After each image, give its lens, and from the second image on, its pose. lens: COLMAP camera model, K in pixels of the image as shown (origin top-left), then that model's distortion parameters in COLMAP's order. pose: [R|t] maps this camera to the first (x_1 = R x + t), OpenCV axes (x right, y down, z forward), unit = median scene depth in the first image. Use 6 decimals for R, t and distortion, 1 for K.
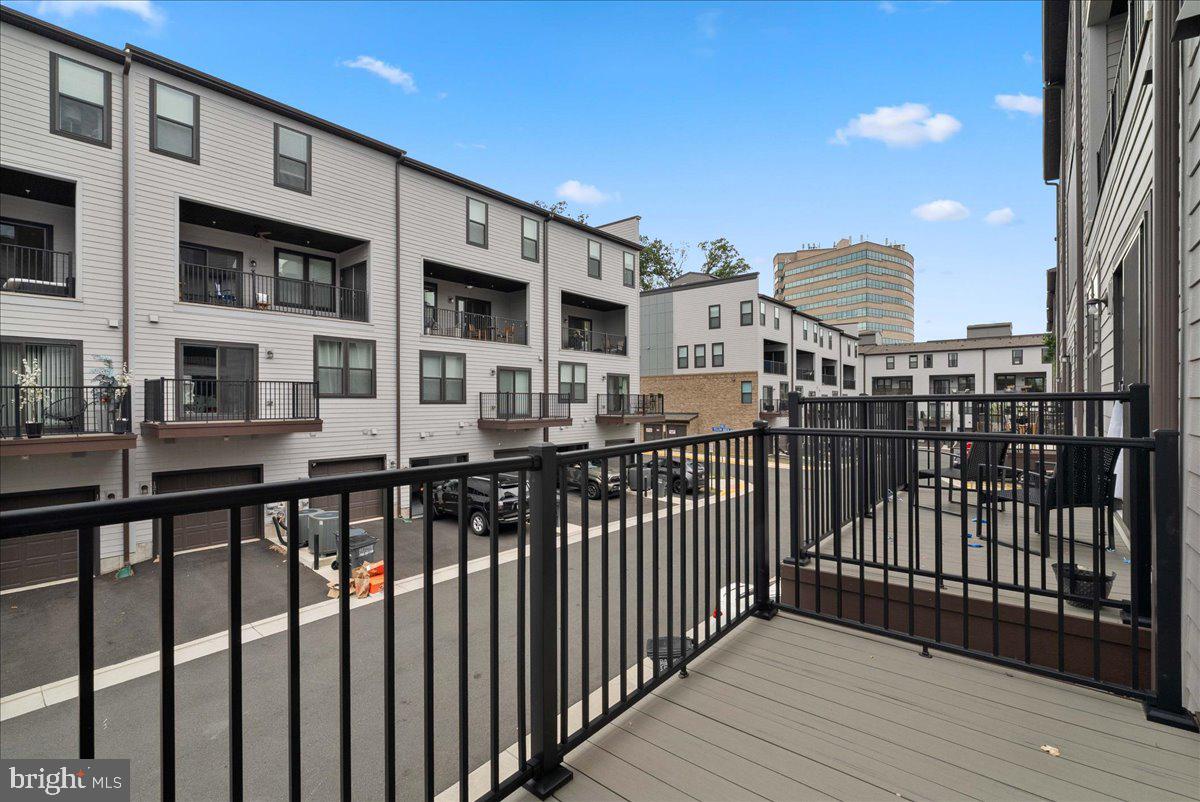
lens RADIAL K [[533.6, 0, 603.6], [0, 533.6, 425.2], [0, 0, 1]] dist [-0.047233, -0.000135]
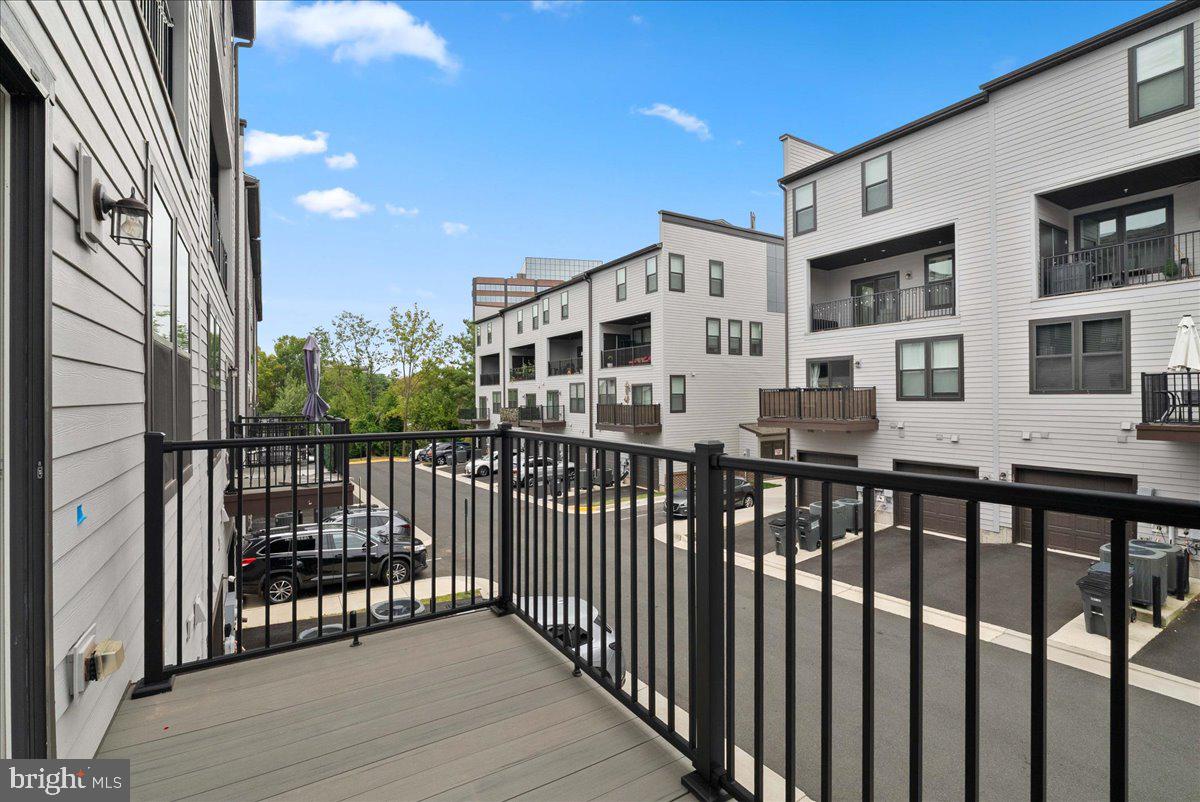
lens RADIAL K [[536.1, 0, 605.1], [0, 536.1, 400.7], [0, 0, 1]] dist [-0.003446, 0.000167]
pose [[-0.327088, 0.000110, -0.944994, 0.670131], [-0.018014, 0.999818, 0.006352, -0.042353], [0.944822, 0.019101, -0.327026, 0.817533]]
